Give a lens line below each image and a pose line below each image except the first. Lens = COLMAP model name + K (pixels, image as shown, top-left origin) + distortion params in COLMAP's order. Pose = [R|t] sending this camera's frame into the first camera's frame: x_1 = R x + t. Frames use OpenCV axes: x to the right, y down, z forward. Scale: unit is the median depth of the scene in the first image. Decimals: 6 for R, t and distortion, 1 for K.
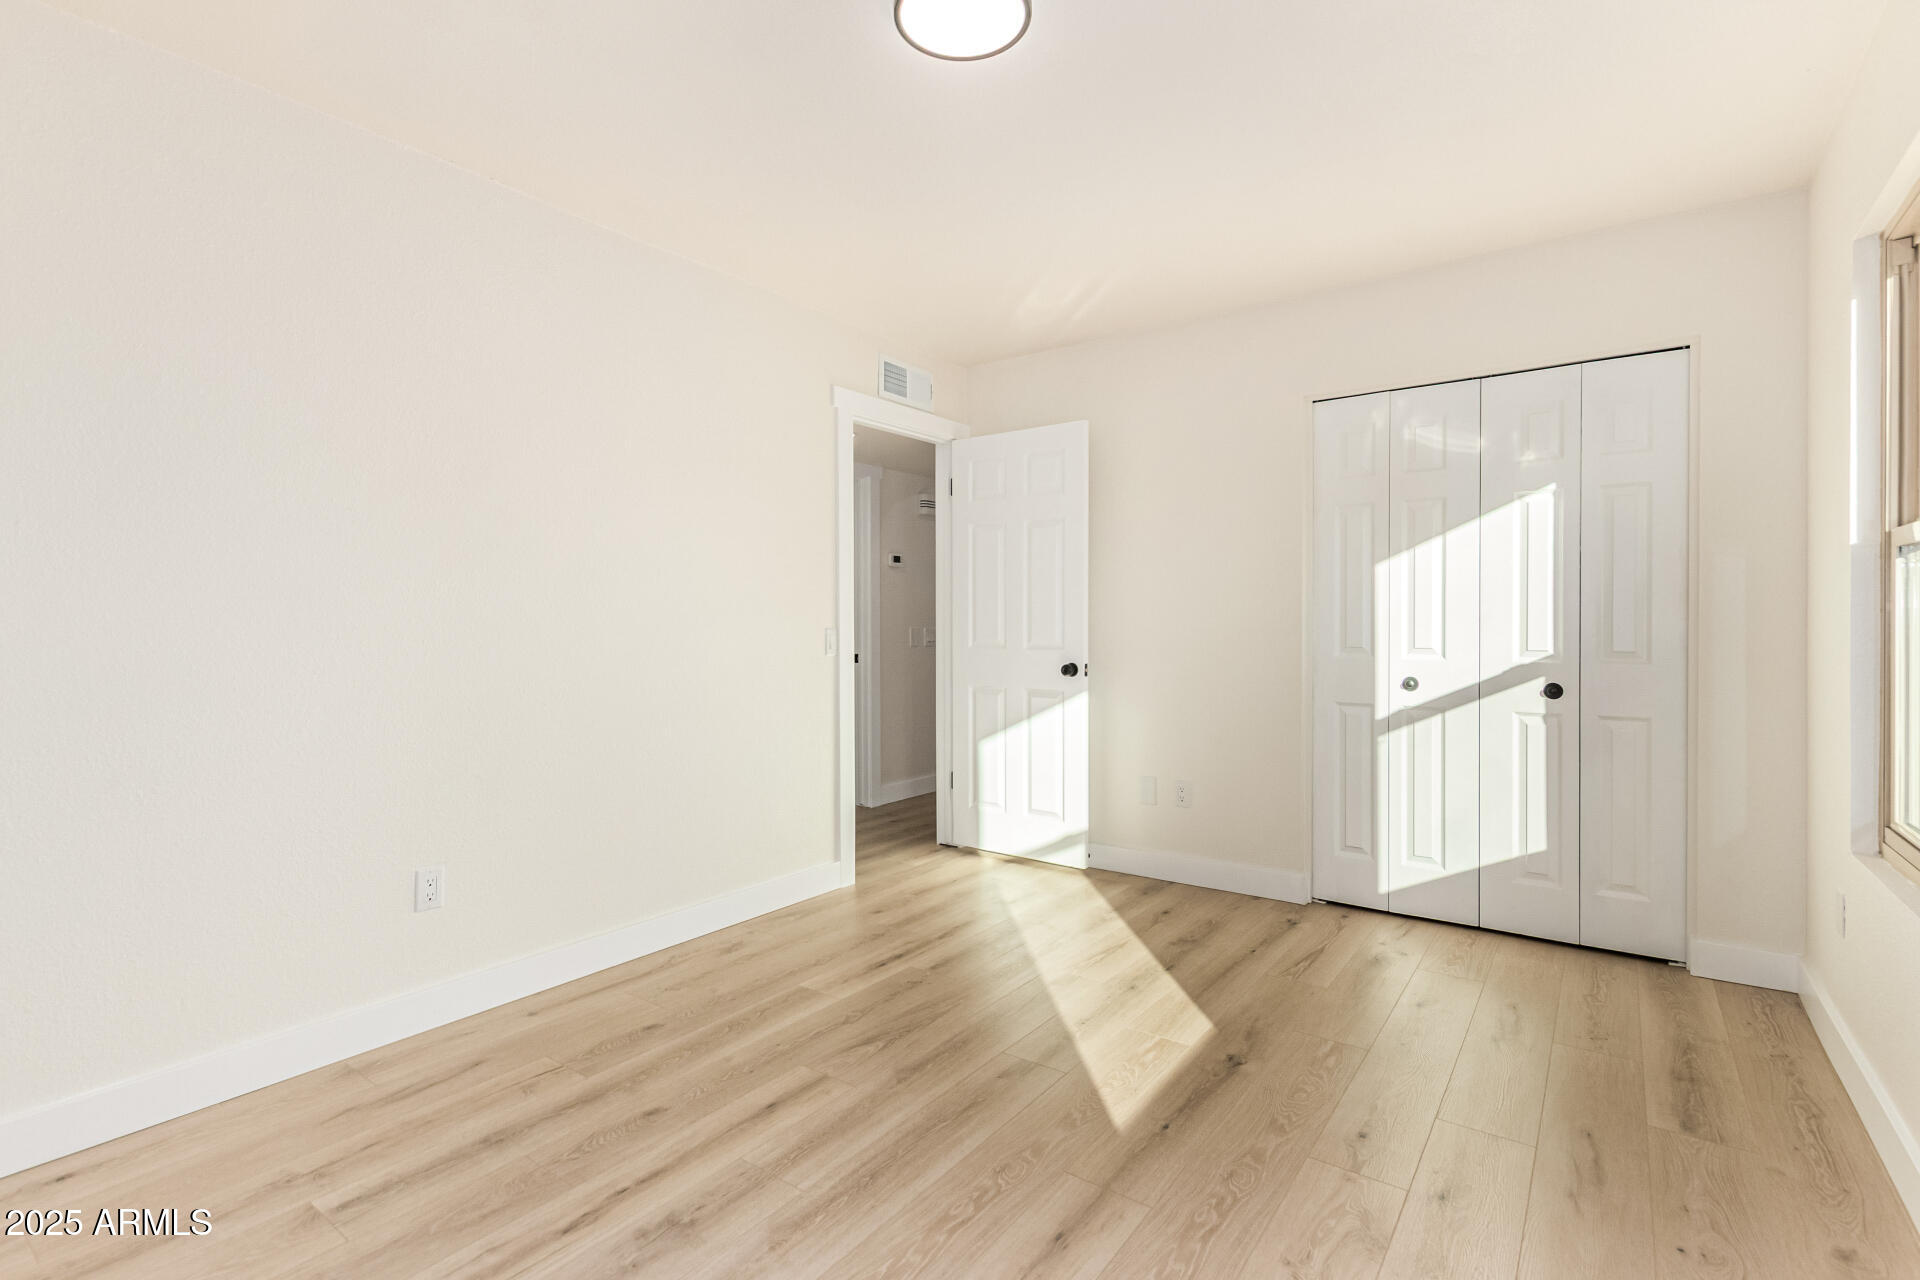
lens RADIAL K [[898.3, 0, 960.0], [0, 898.3, 640.0], [0, 0, 1]] dist [0.004688, 0.000265]
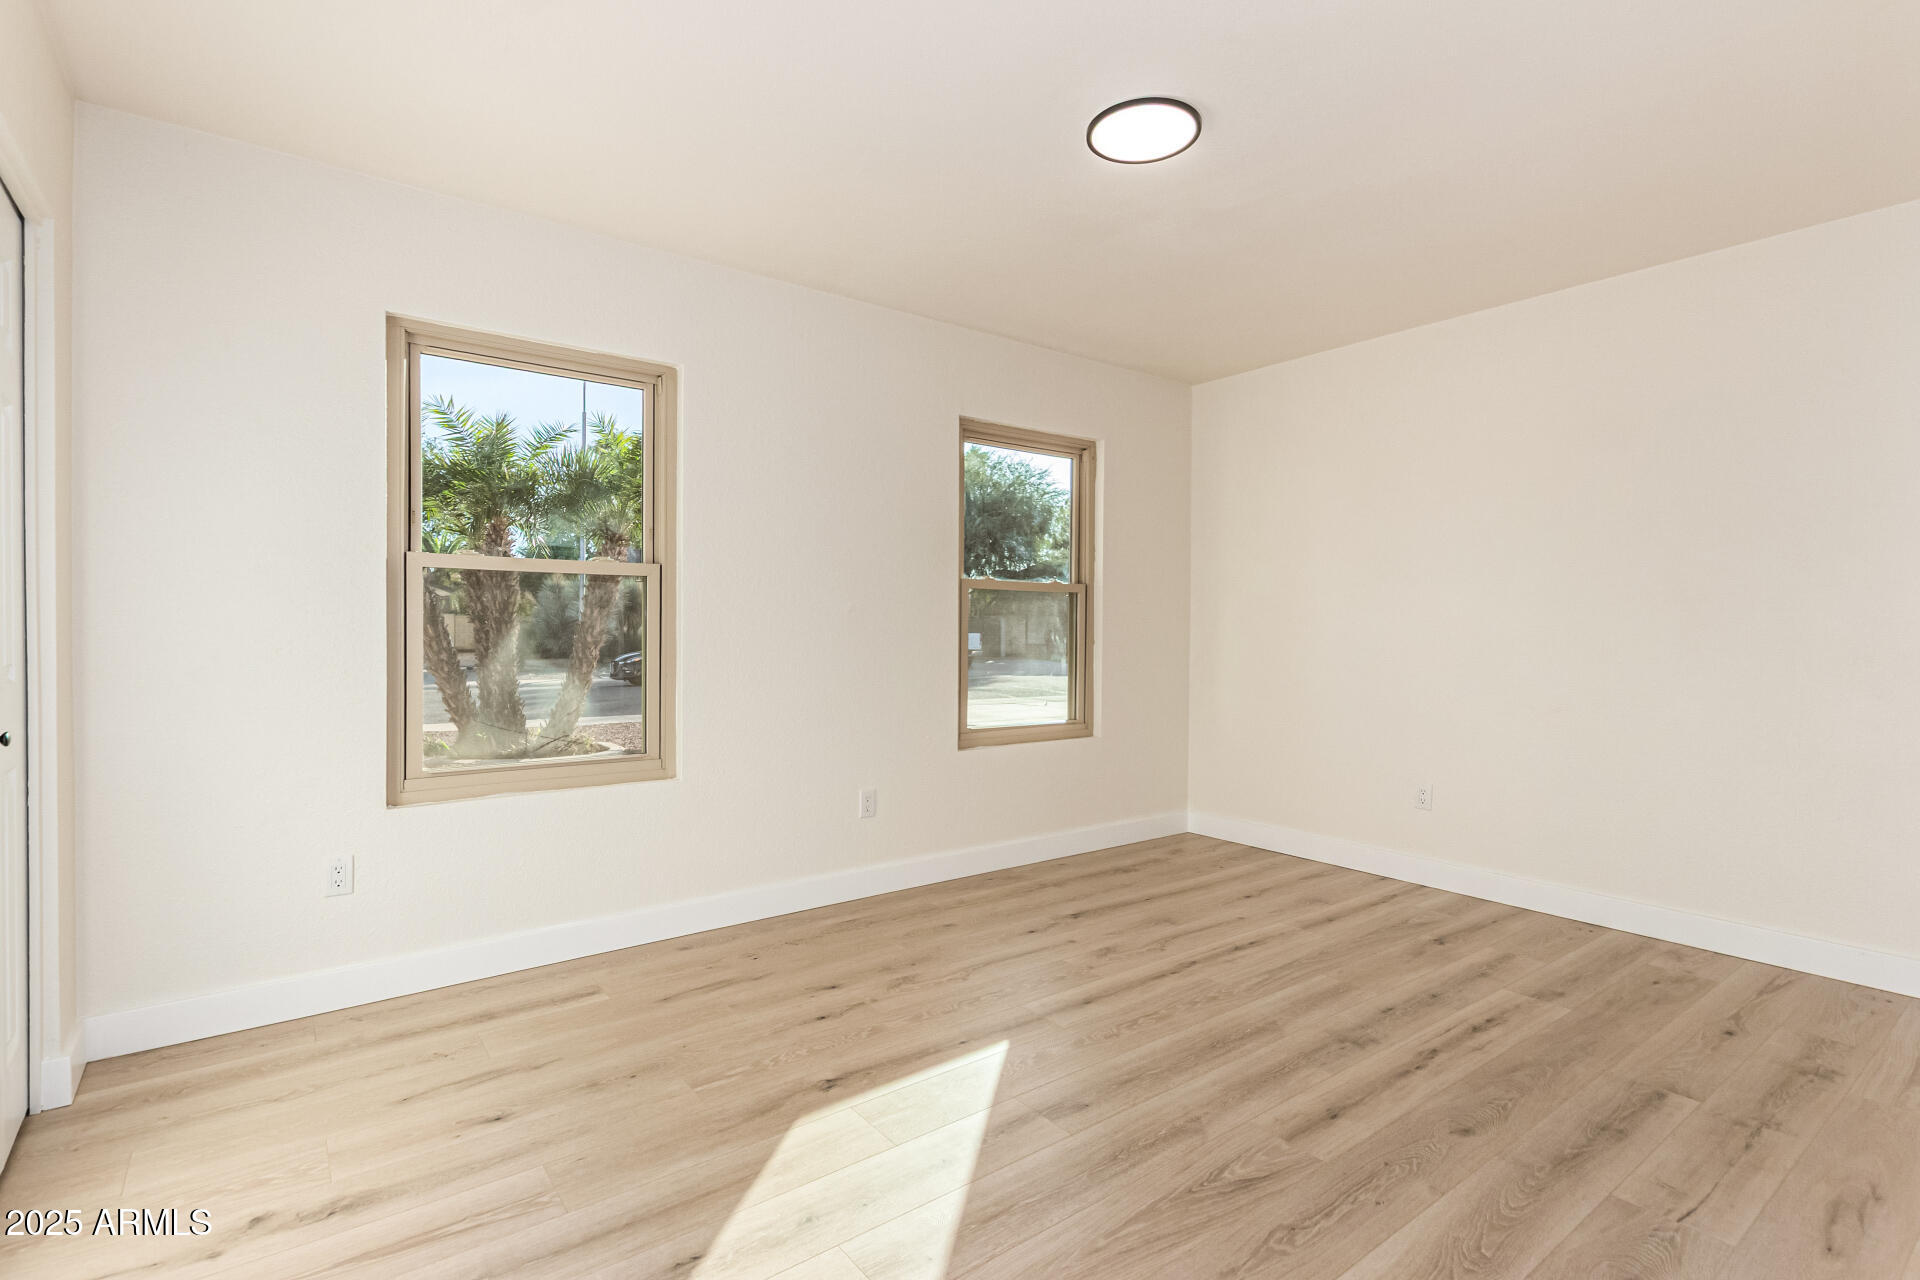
lens RADIAL K [[898.3, 0, 960.0], [0, 898.3, 640.0], [0, 0, 1]] dist [0.004688, 0.000265]
pose [[-0.959255, -0.004091, 0.282513, -0.089125], [0.004104, 0.999588, 0.028409, -0.021607], [-0.282513, 0.028411, -0.958843, 1.884930]]
